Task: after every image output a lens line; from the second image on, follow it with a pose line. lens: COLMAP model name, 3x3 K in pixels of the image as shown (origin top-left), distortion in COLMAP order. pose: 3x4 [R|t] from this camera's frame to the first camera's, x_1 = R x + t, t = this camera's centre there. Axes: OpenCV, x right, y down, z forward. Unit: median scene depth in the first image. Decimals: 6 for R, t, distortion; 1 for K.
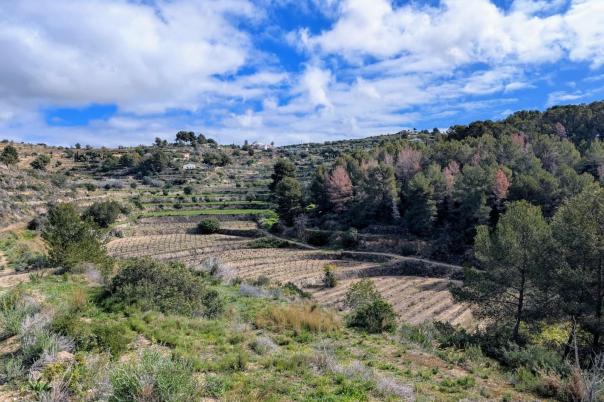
lens RADIAL K [[433.4, 0, 302.0], [0, 433.4, 201.0], [0, 0, 1]] dist [0.078174, -0.114185]
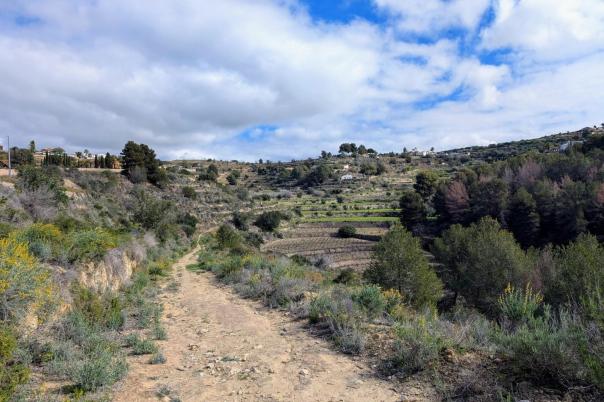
lens RADIAL K [[433.4, 0, 302.0], [0, 433.4, 201.0], [0, 0, 1]] dist [0.078174, -0.114185]
pose [[0.926204, -0.004804, -0.376992, 0.062210], [0.001415, 0.999956, -0.009268, -0.007962], [0.377020, 0.008050, 0.926170, -0.086943]]
